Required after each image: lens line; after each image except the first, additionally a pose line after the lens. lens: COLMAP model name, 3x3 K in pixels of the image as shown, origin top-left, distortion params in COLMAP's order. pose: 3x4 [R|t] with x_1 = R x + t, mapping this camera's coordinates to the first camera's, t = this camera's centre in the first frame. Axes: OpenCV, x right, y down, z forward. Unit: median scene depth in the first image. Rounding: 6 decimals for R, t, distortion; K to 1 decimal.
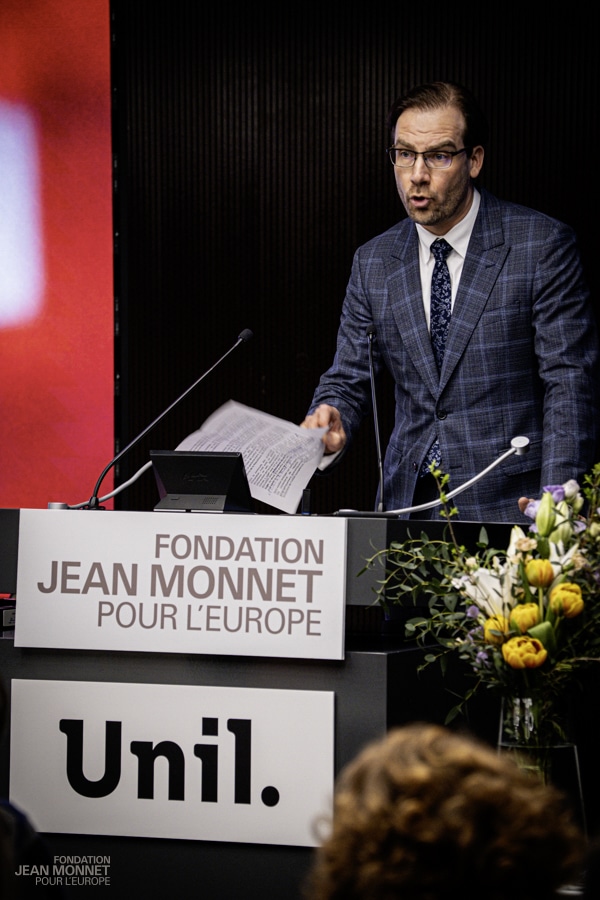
lens RADIAL K [[5249.8, 0, 298.3], [0, 5249.8, 449.9], [0, 0, 1]] dist [2.140882, 0.000000]
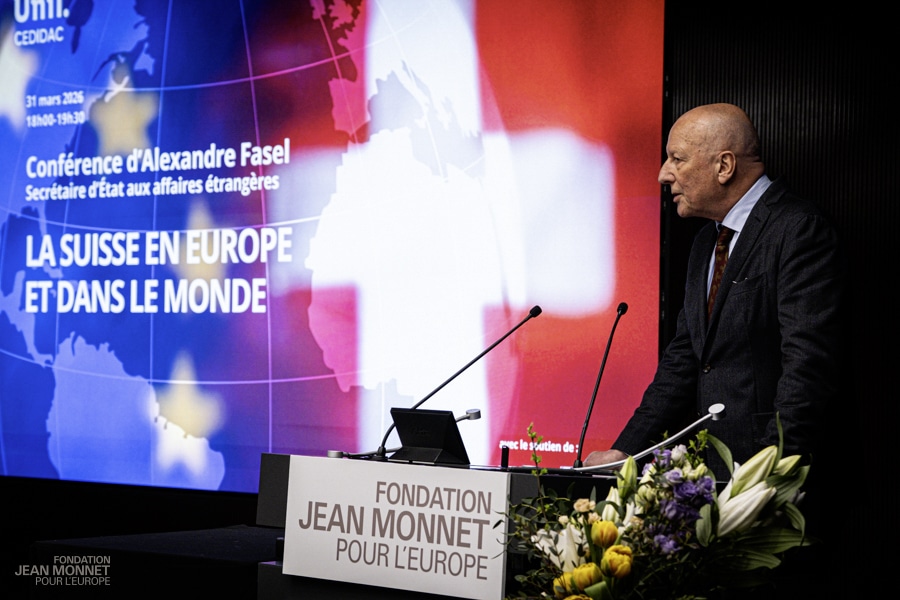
lens RADIAL K [[2676.4, 0, 407.2], [0, 2676.4, 303.6], [0, 0, 1]] dist [0.625204, 0.000000]
pose [[0.920616, 0.009004, -0.390364, 0.206565], [-0.024577, 0.999088, -0.034917, -0.002346], [0.389694, 0.041739, 0.919998, 0.468399]]
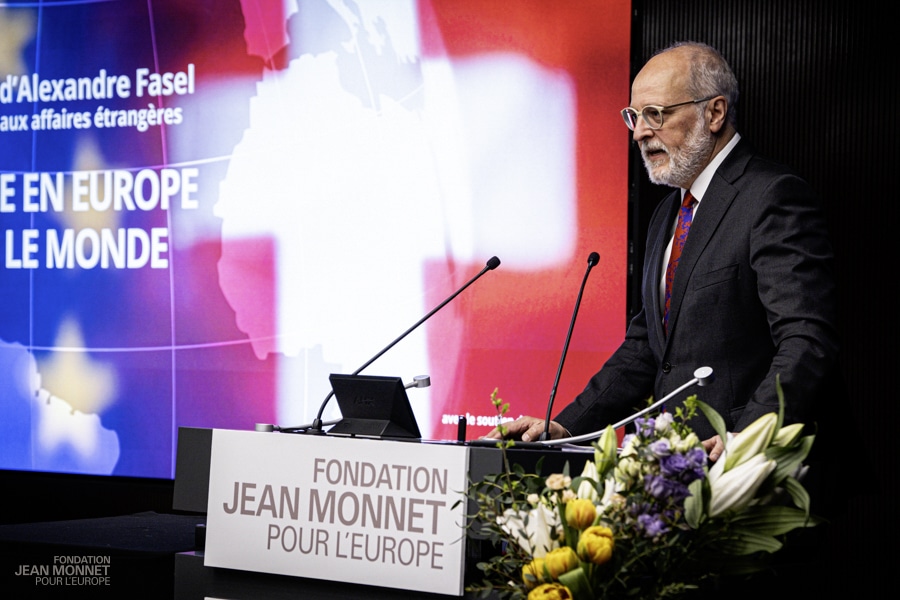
lens RADIAL K [[3154.7, 0, 406.2], [0, 3154.7, 295.0], [0, 0, 1]] dist [0.928117, 0.000000]
pose [[0.932688, 0.010441, -0.360534, 0.204695], [-0.021073, 0.999451, -0.025571, 0.000178], [0.360069, 0.031447, 0.932396, 0.451451]]
